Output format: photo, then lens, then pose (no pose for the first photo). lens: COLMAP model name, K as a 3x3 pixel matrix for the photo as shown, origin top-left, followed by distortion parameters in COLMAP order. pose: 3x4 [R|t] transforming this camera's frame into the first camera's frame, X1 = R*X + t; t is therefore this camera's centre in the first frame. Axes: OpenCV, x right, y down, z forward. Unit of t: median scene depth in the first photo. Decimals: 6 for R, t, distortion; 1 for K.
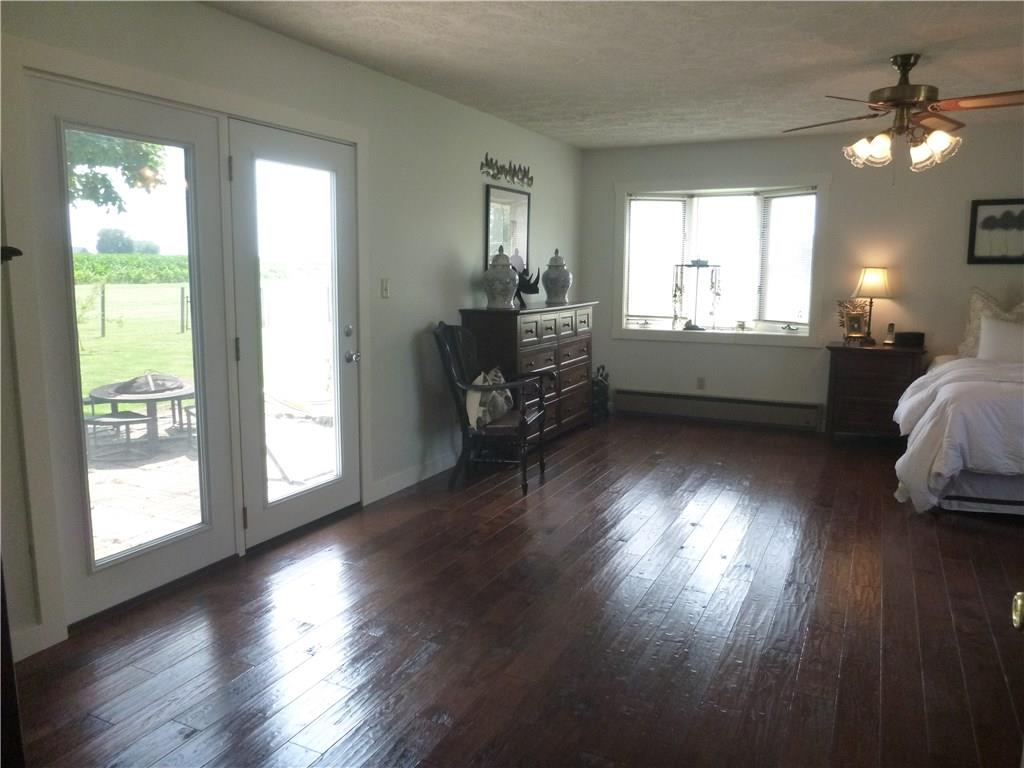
lens RADIAL K [[753.3, 0, 512.0], [0, 753.3, 384.0], [0, 0, 1]] dist [-0.043029, 0.005381]
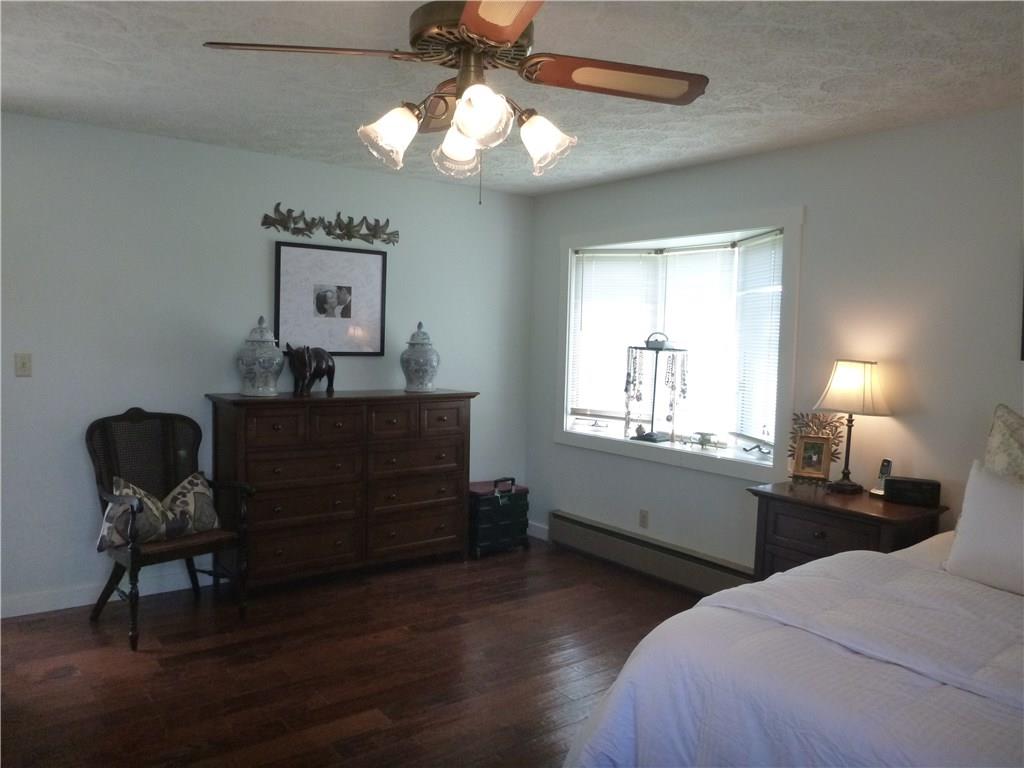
lens RADIAL K [[753.3, 0, 512.0], [0, 753.3, 384.0], [0, 0, 1]] dist [-0.043029, 0.005381]
pose [[0.896694, 0.051740, -0.439617, 0.553282], [-0.092375, 0.993152, -0.071532, -0.079398], [0.432906, 0.104752, 0.895332, 0.404034]]
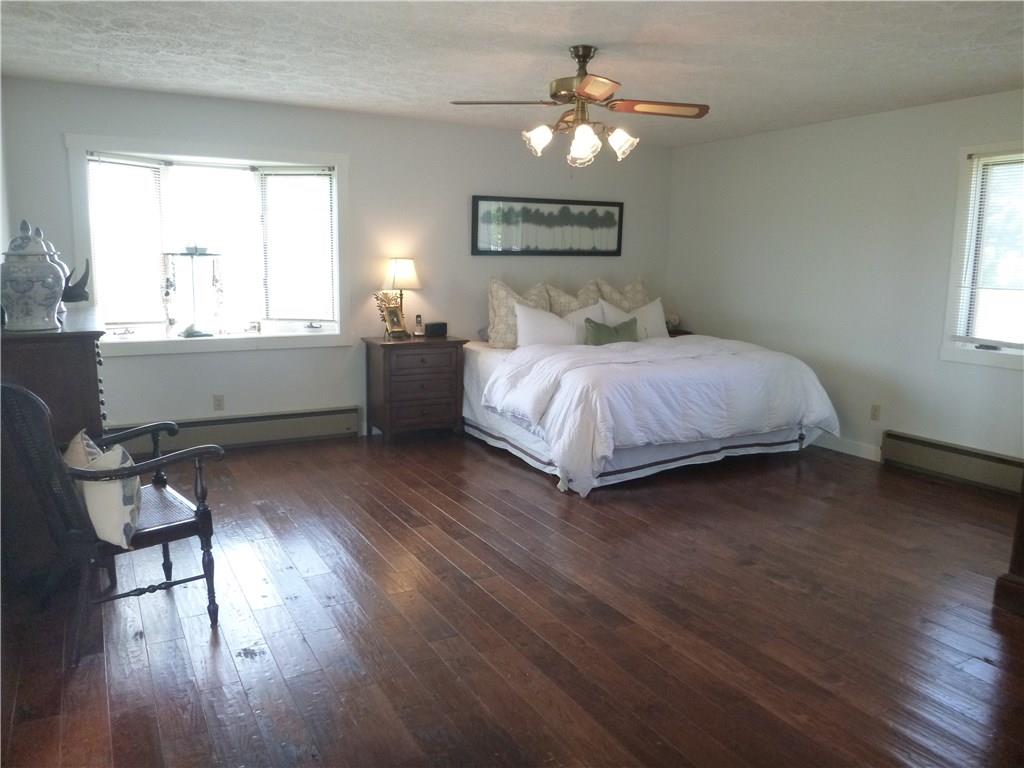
lens RADIAL K [[753.3, 0, 512.0], [0, 753.3, 384.0], [0, 0, 1]] dist [-0.043029, 0.005381]
pose [[0.567621, -0.127847, 0.813303, -0.269976], [0.110301, 0.990772, 0.078763, -0.061317], [-0.815868, 0.045000, 0.576485, 0.362413]]
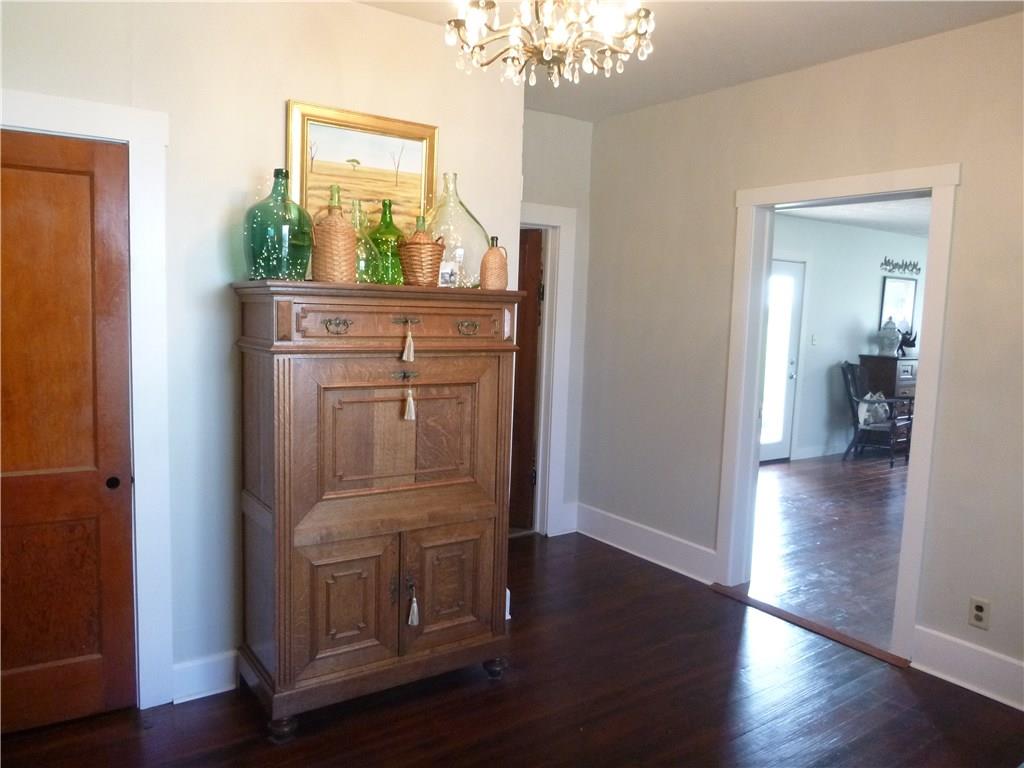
lens RADIAL K [[753.3, 0, 512.0], [0, 753.3, 384.0], [0, 0, 1]] dist [-0.043029, 0.005381]
pose [[0.871898, 0.073891, -0.484080, 0.057513], [-0.101216, 0.994396, -0.030517, 0.082404], [0.479112, 0.075604, 0.874492, -0.705944]]
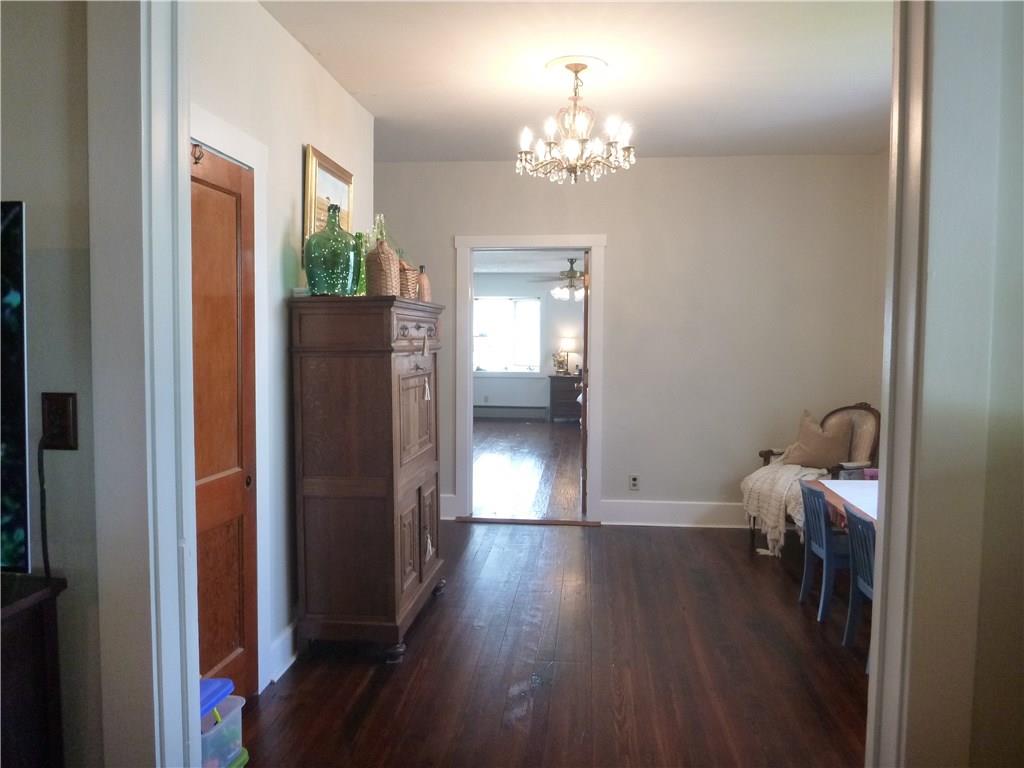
lens RADIAL K [[753.3, 0, 512.0], [0, 753.3, 384.0], [0, 0, 1]] dist [-0.043029, 0.005381]
pose [[0.937459, -0.019639, 0.347540, -0.422830], [0.050629, 0.995483, -0.080316, 0.143803], [-0.344393, 0.092888, 0.934219, -0.966414]]
